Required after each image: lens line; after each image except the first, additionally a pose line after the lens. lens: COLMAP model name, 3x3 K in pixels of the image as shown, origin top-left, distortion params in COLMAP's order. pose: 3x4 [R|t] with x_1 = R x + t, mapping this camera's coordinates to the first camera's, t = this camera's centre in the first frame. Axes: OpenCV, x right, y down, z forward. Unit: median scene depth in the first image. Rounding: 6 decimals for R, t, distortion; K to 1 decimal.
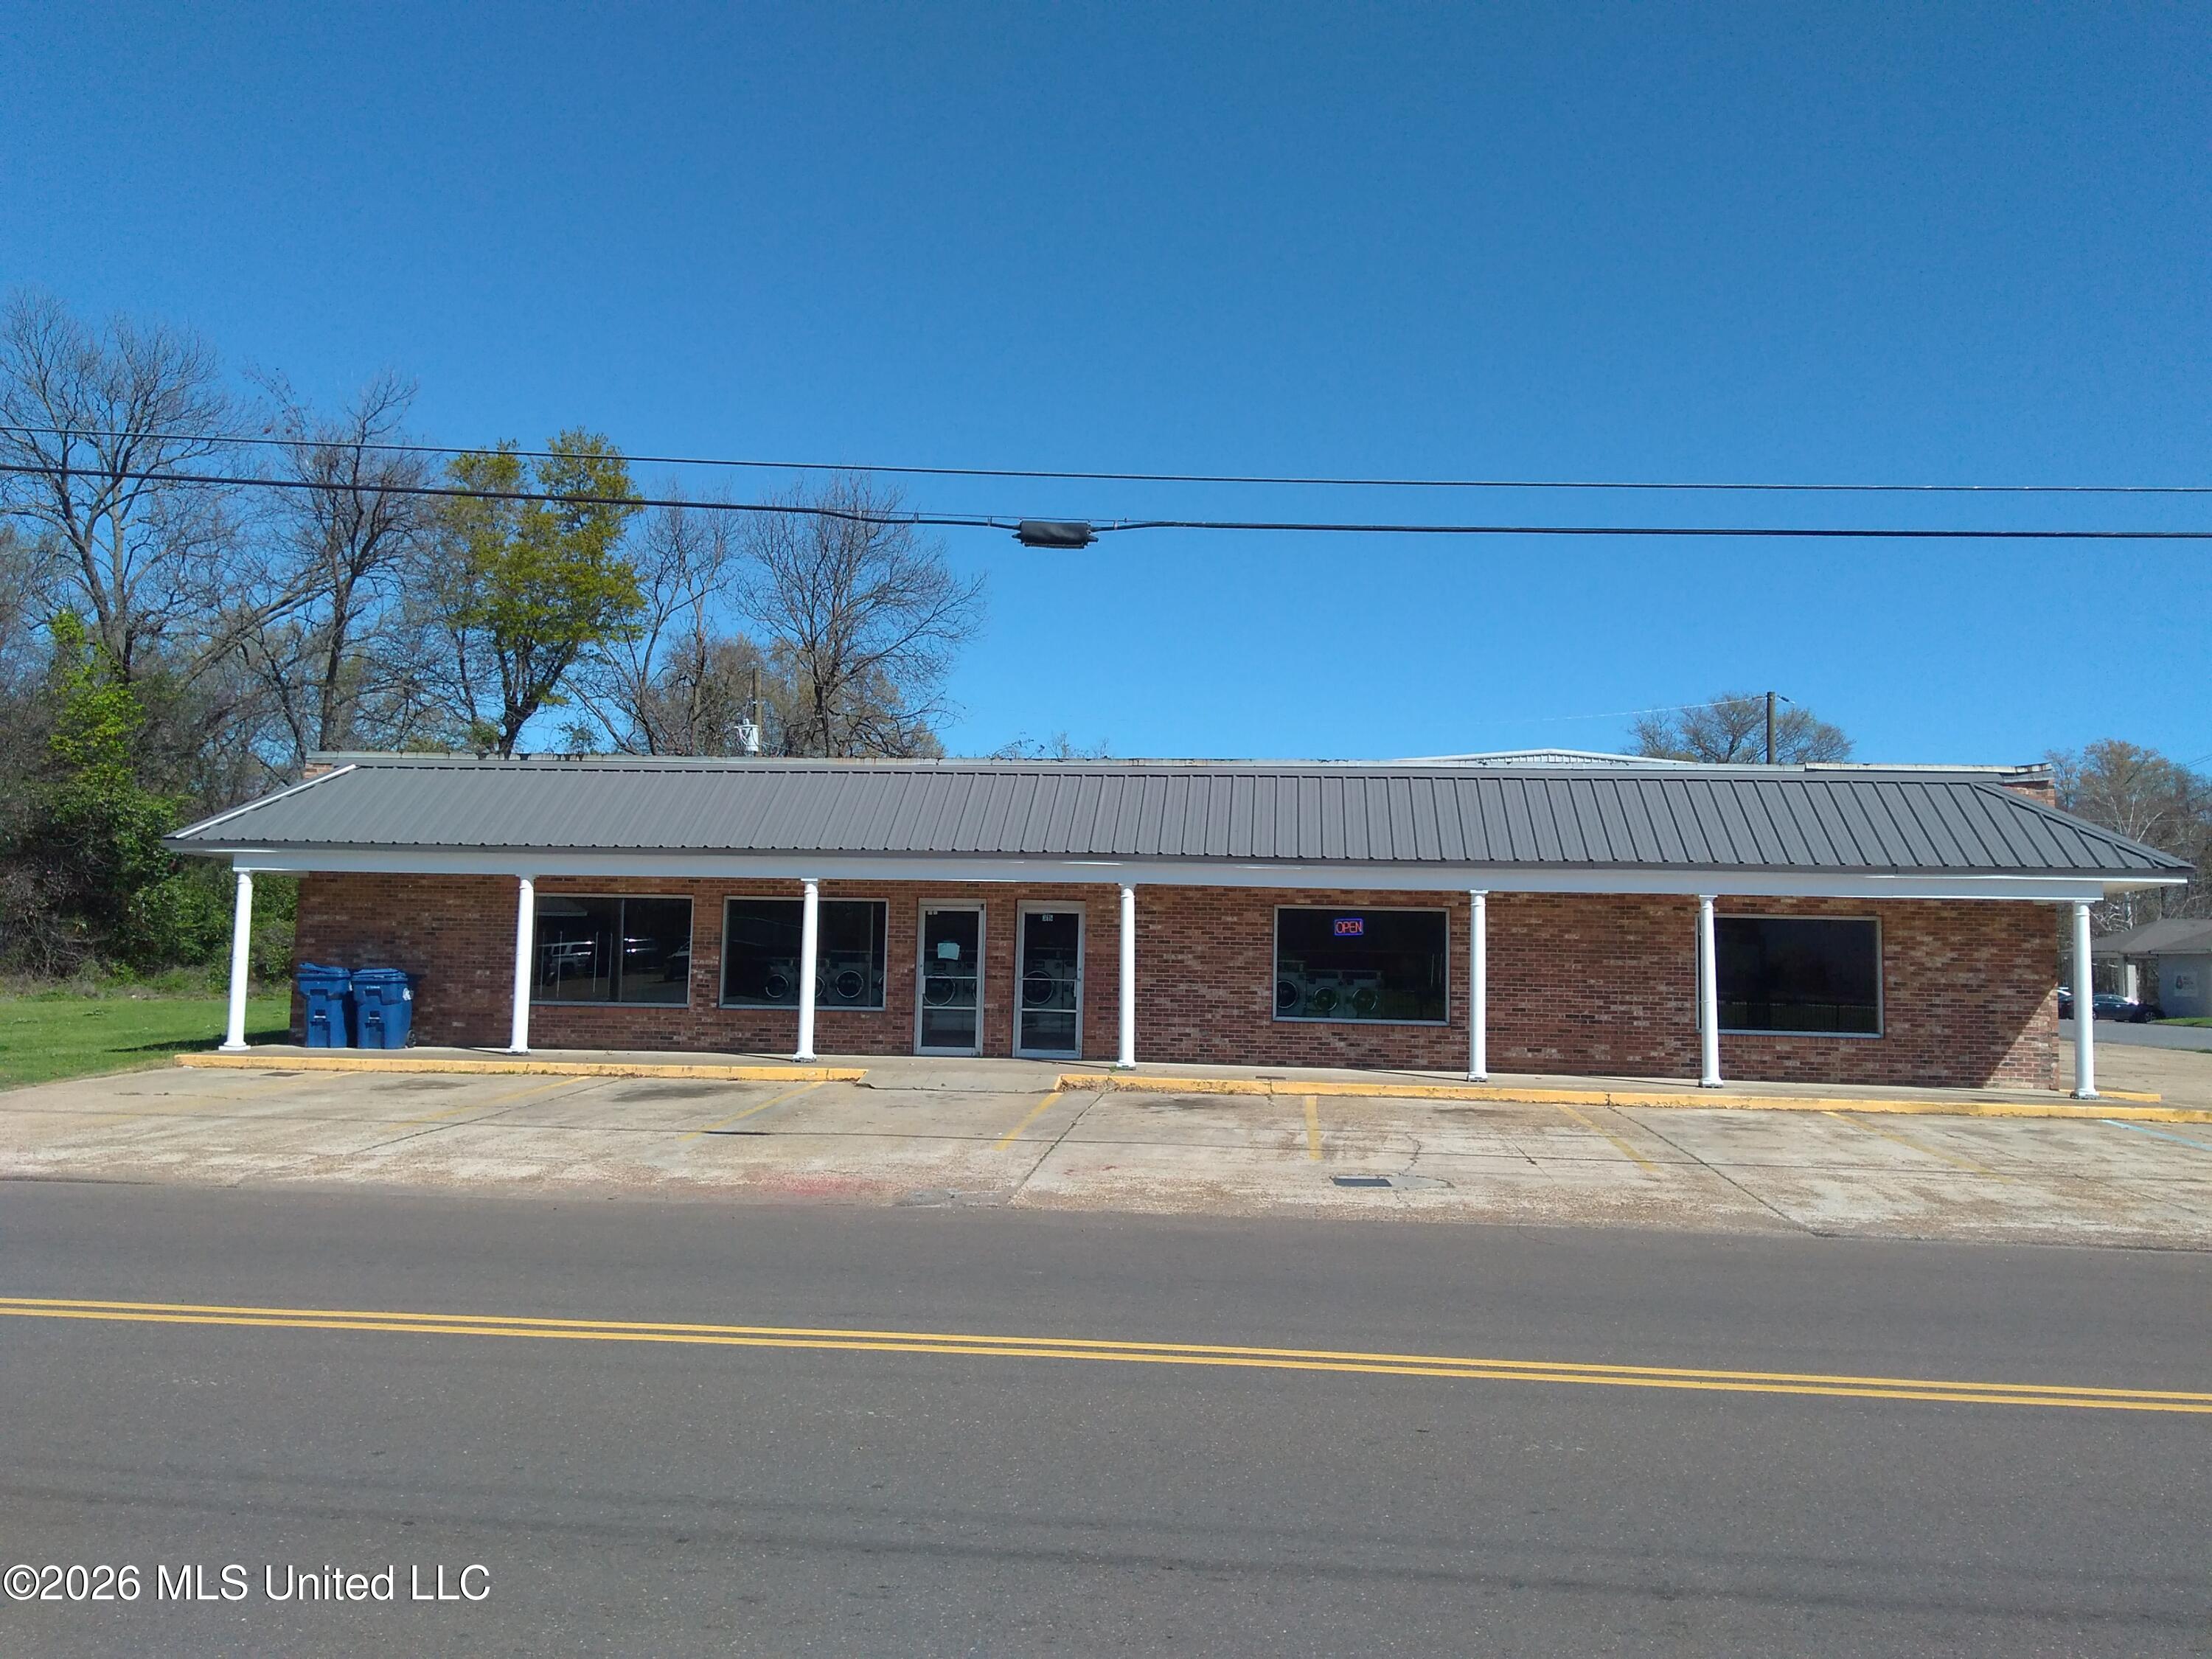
lens RADIAL K [[1757.1, 0, 1100.4], [0, 1757.1, 816.6], [0, 0, 1]] dist [0.091757, -0.137386]
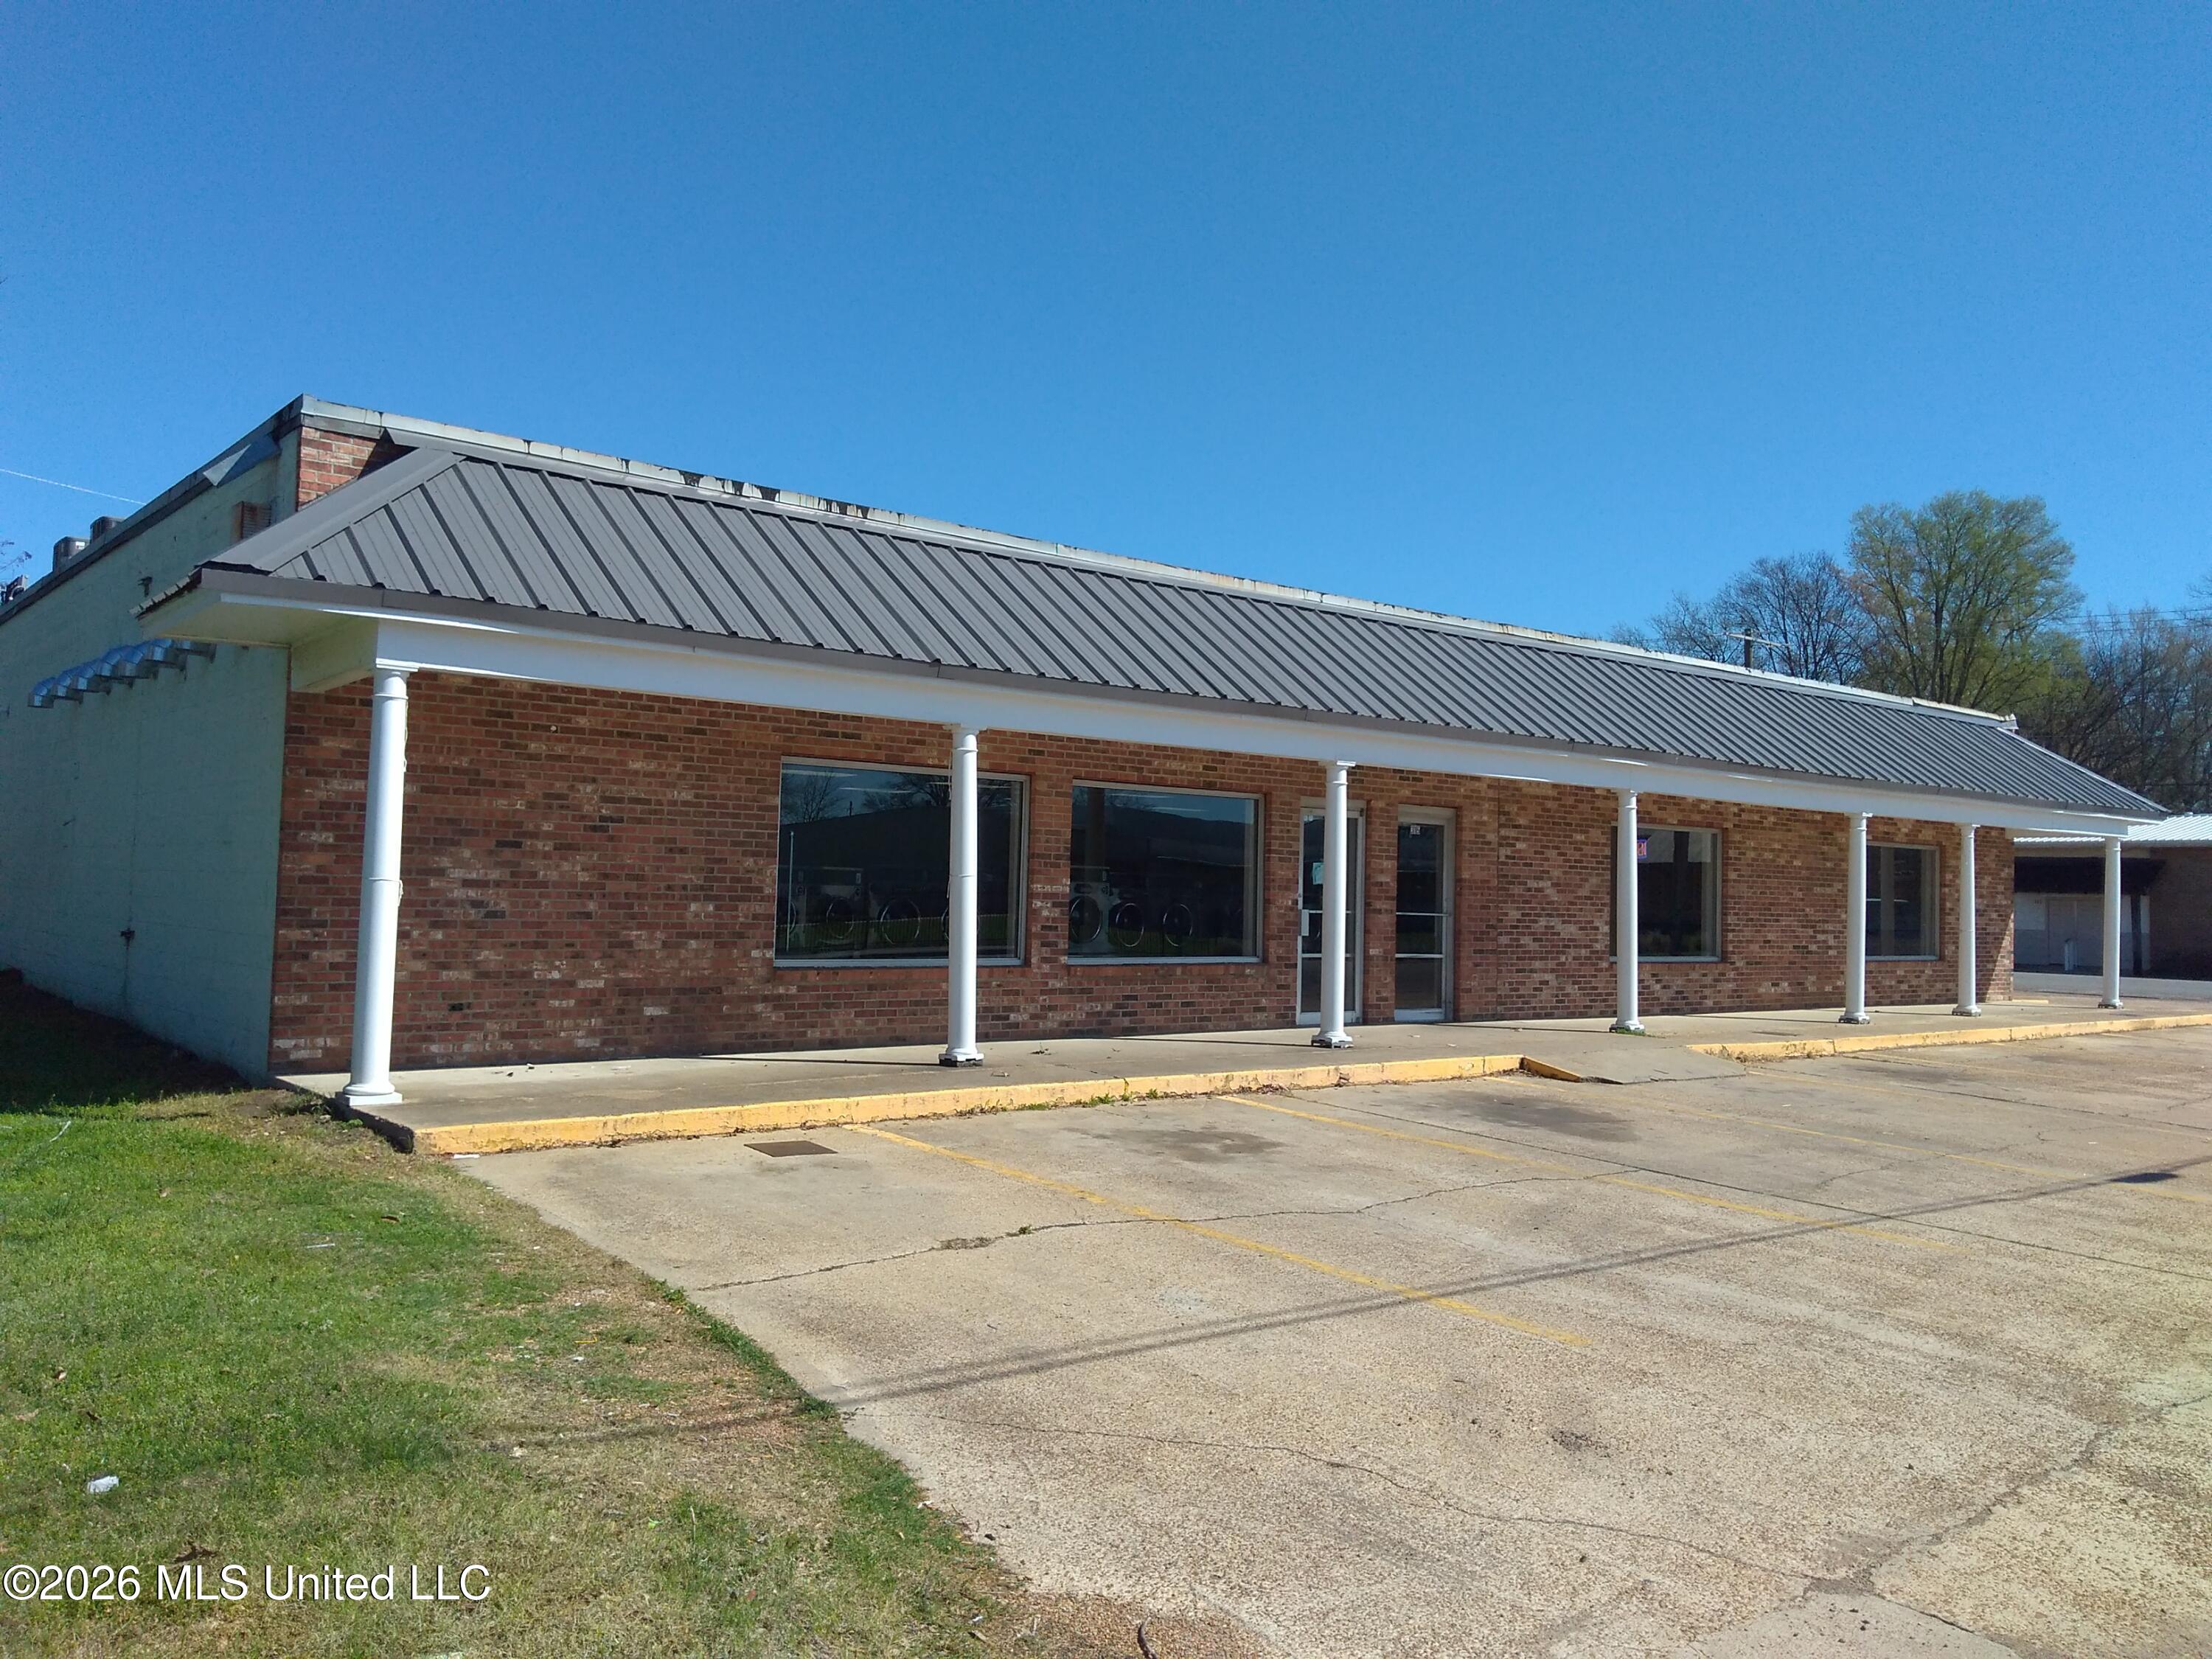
lens RADIAL K [[1757.1, 0, 1100.4], [0, 1757.1, 816.6], [0, 0, 1]] dist [0.091757, -0.137386]
pose [[0.701766, 0.029344, 0.711803, -0.658742], [-0.065804, 0.997550, 0.023752, 0.044298], [-0.709362, -0.063508, 0.701977, 0.591793]]
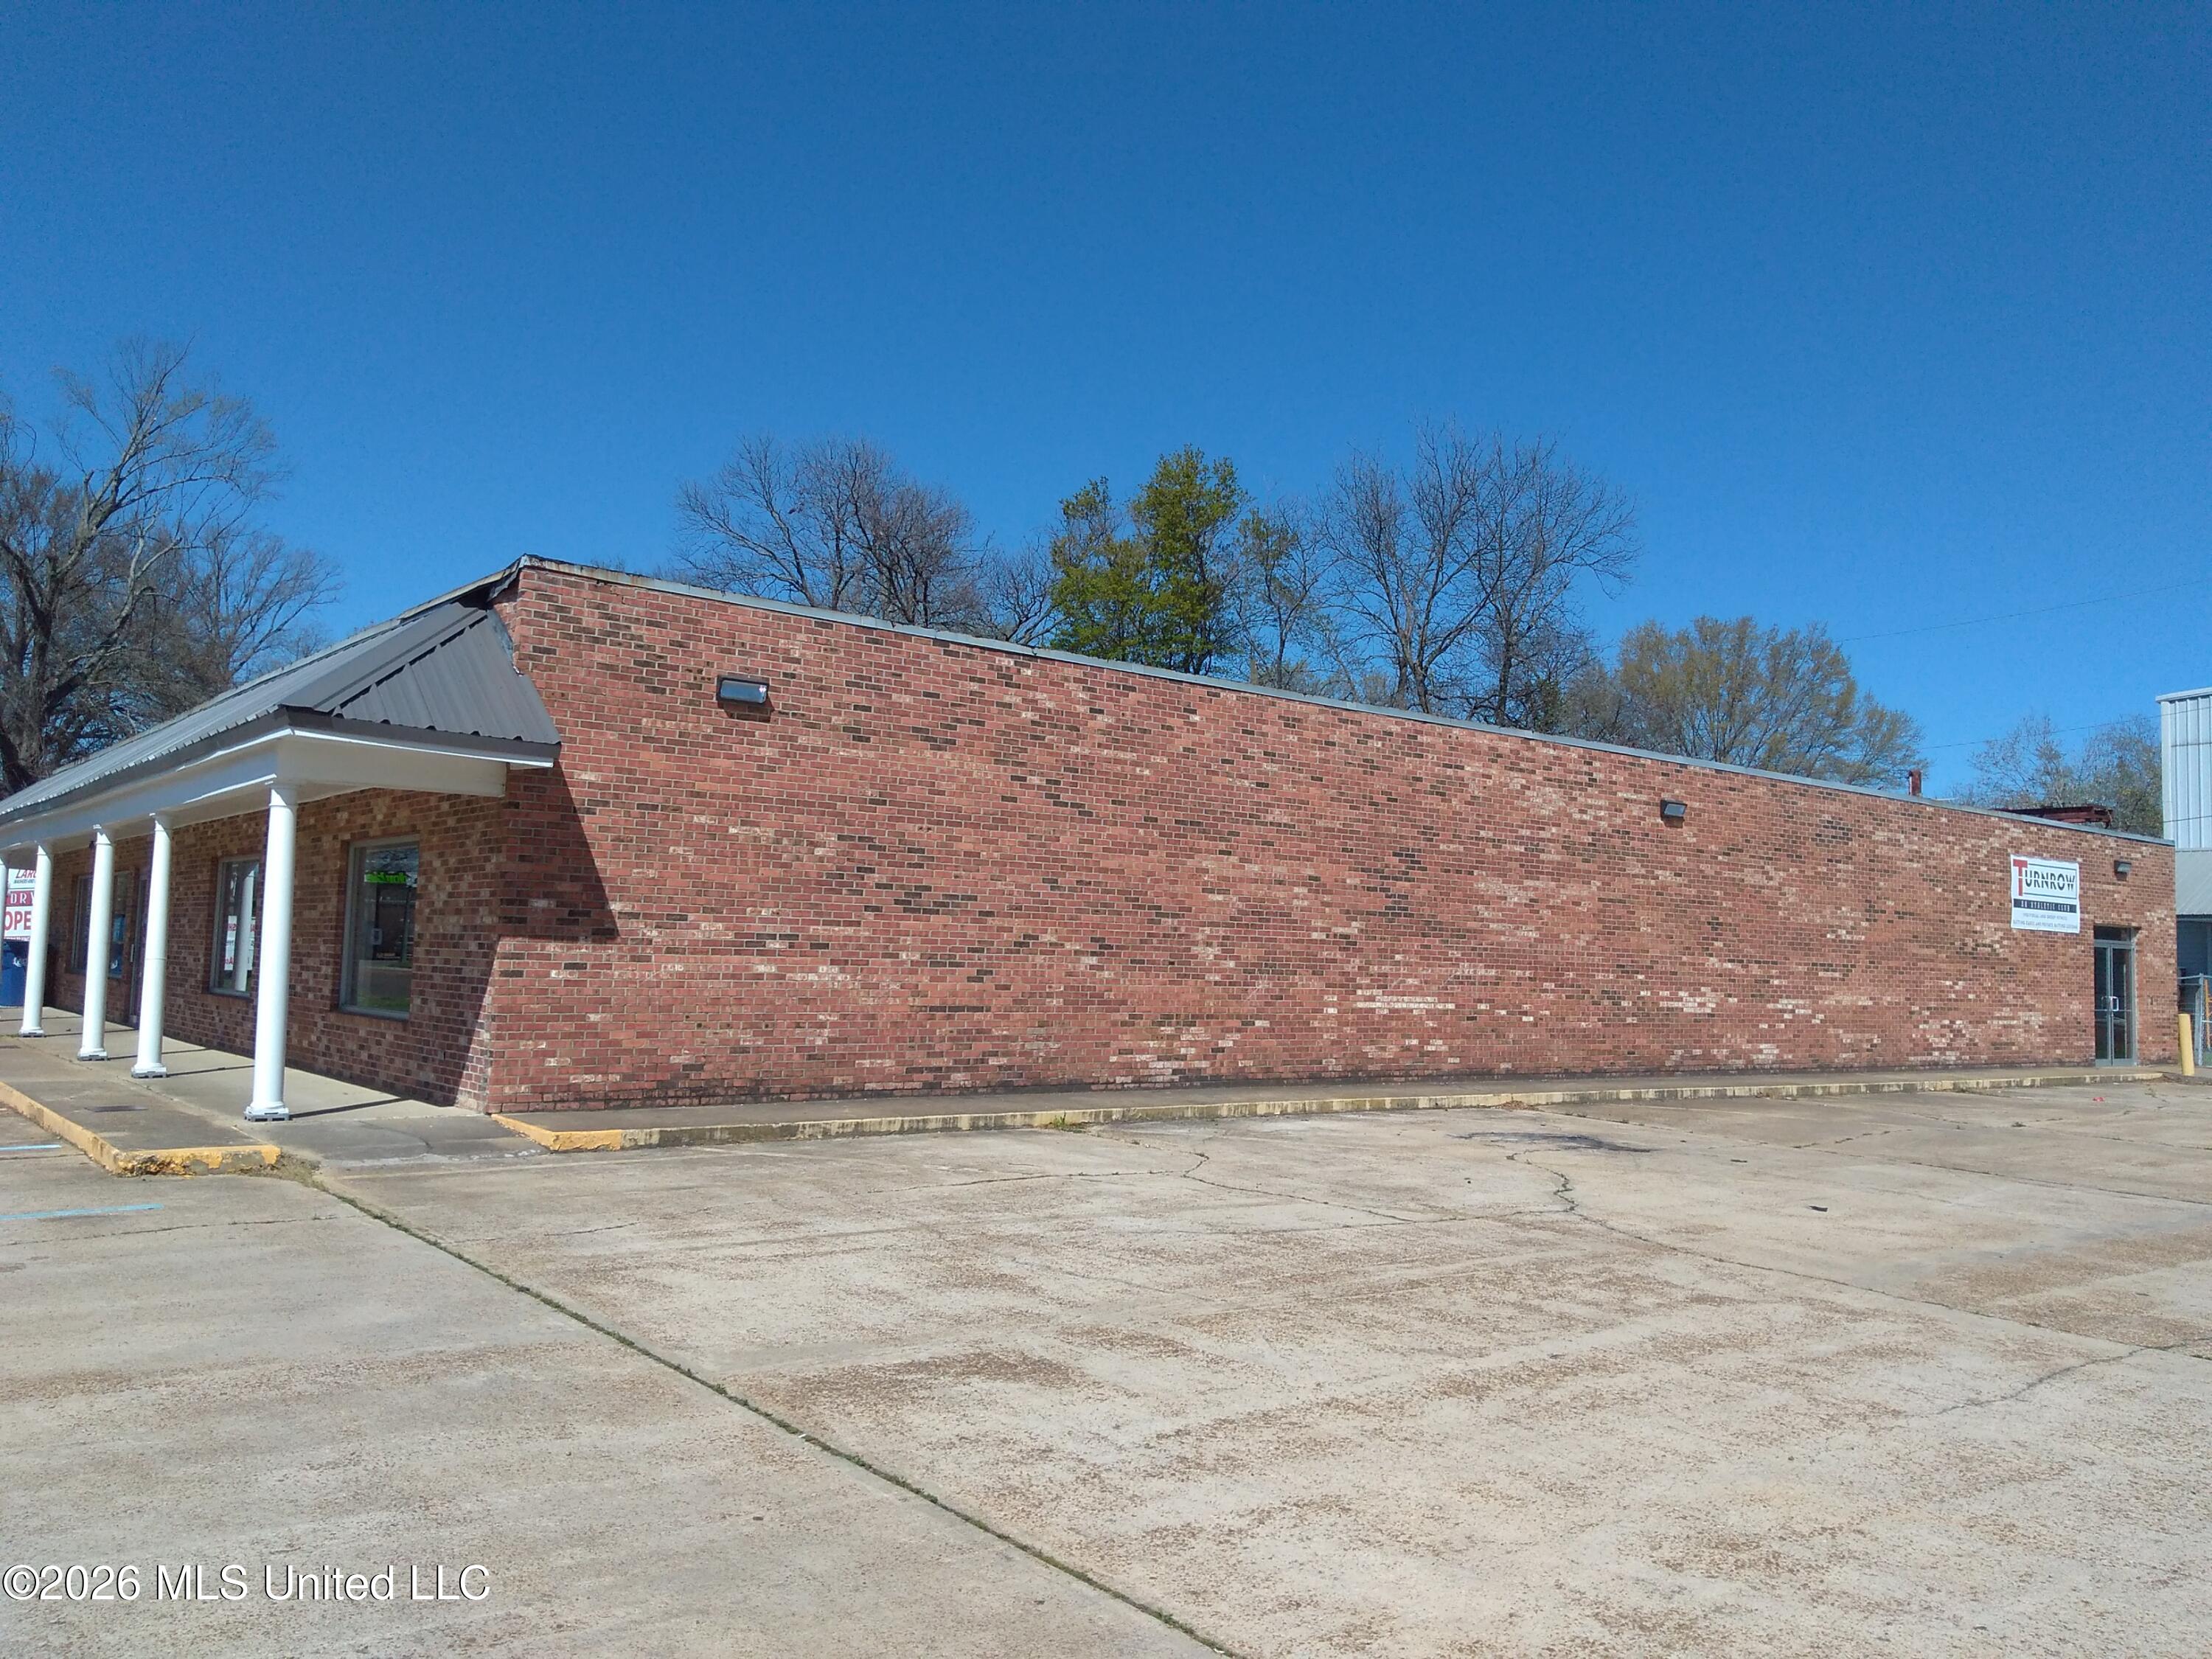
lens RADIAL K [[1732.4, 0, 1106.0], [0, 1732.4, 829.5], [0, 0, 1]] dist [0.139013, -0.284217]
pose [[0.682818, -0.054525, -0.728551, 1.041241], [0.043529, 0.998476, -0.033930, 0.085399], [0.729291, -0.008545, 0.684150, 0.728086]]
